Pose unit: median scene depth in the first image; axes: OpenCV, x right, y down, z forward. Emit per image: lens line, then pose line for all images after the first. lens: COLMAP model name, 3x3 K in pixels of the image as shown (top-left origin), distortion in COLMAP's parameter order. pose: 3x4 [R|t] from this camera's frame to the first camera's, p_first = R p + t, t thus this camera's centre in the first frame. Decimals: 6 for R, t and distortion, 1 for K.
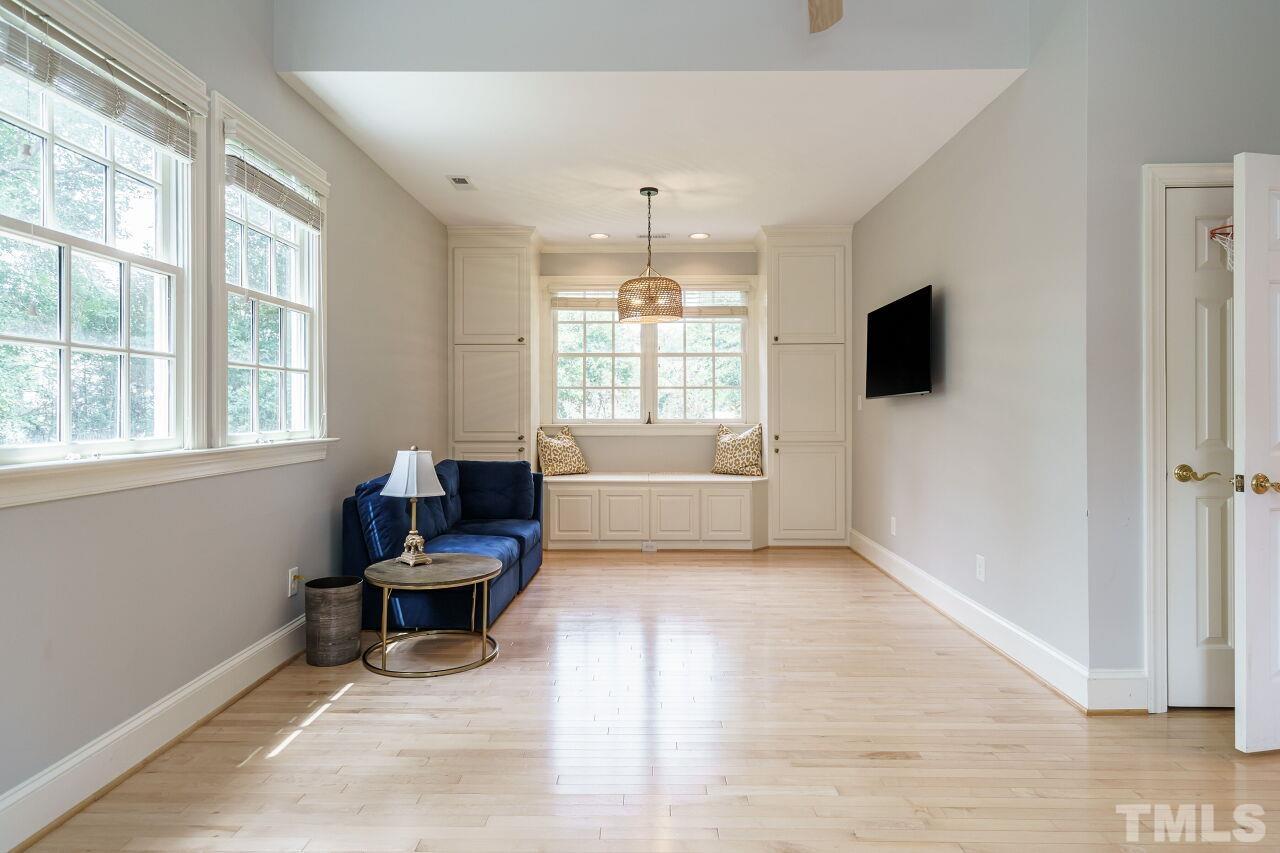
lens RADIAL K [[694.6, 0, 670.7], [0, 694.6, 411.5], [0, 0, 1]] dist [0.002291, 0.000980]
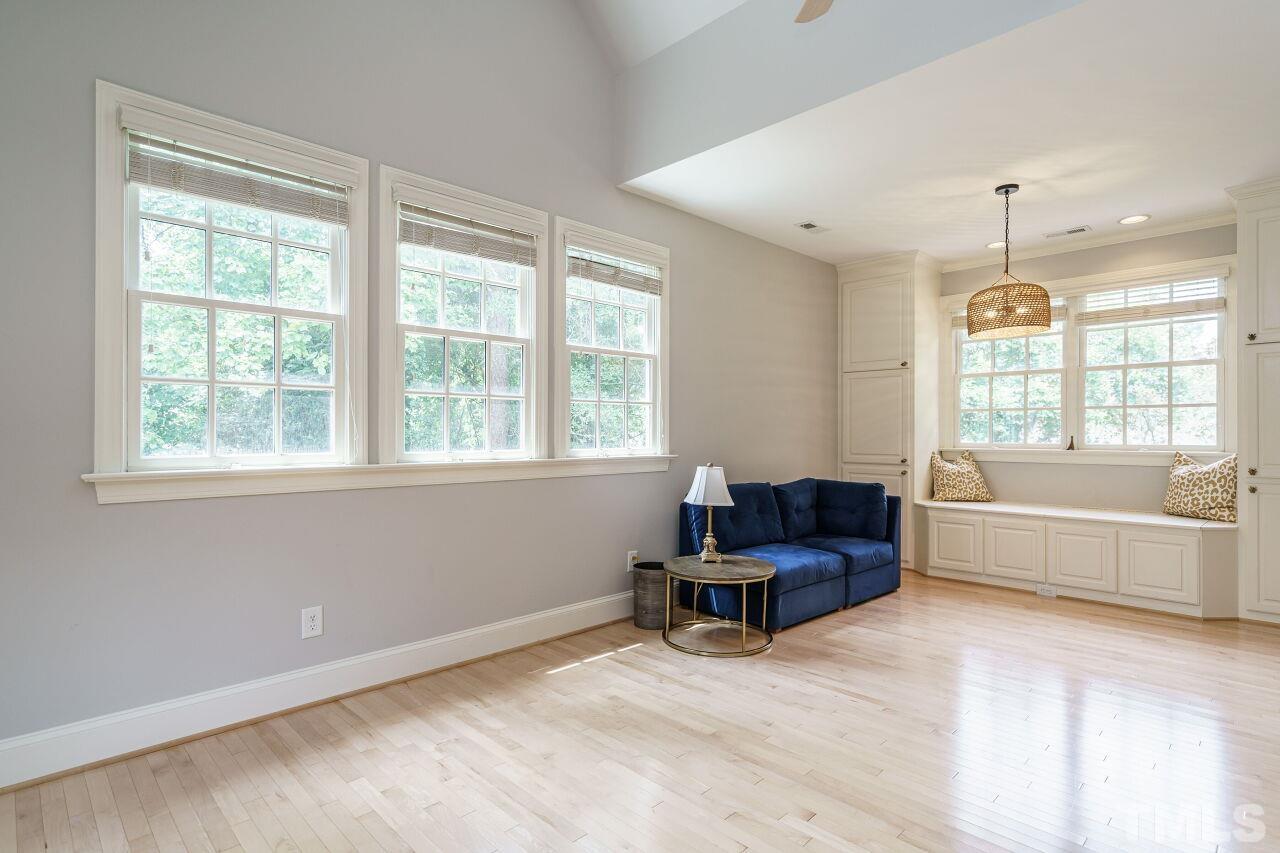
lens RADIAL K [[658.7, 0, 663.9], [0, 658.7, 430.1], [0, 0, 1]] dist [0.005445, -0.002294]
pose [[0.712758, -0.002060, -0.701408, 0.267021], [-0.003265, 0.999975, -0.006254, 0.000072], [0.701403, 0.006748, 0.712733, 0.092651]]
